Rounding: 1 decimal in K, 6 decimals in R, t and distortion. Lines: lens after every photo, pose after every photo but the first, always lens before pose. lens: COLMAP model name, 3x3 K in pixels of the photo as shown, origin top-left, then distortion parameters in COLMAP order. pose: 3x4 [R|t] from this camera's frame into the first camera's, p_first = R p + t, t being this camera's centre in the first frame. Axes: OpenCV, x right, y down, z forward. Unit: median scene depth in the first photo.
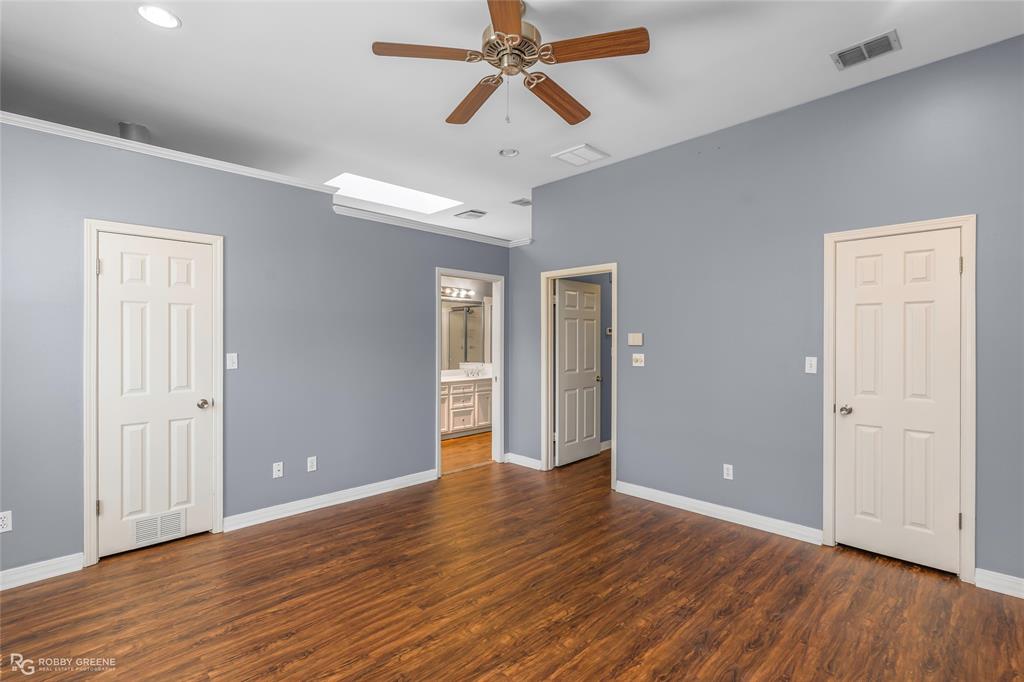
lens RADIAL K [[464.0, 0, 512.0], [0, 464.0, 341.0], [0, 0, 1]] dist [-0.000470, 0.000122]
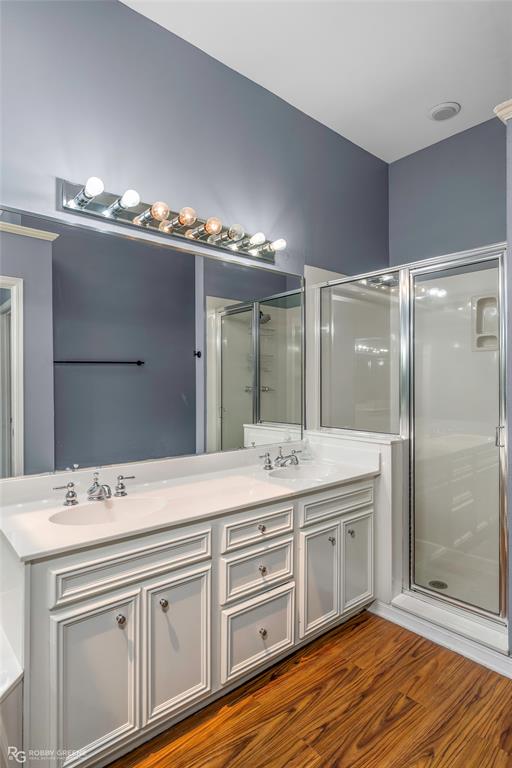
lens RADIAL K [[425.1, 0, 256.0], [0, 425.1, 384.0], [0, 0, 1]] dist [0.000264, 0.000020]
pose [[0.997917, -0.000993, -0.064509, -0.148757], [0.000962, 0.999999, -0.000514, 0.016753], [0.064509, 0.000451, 0.997917, 1.174985]]
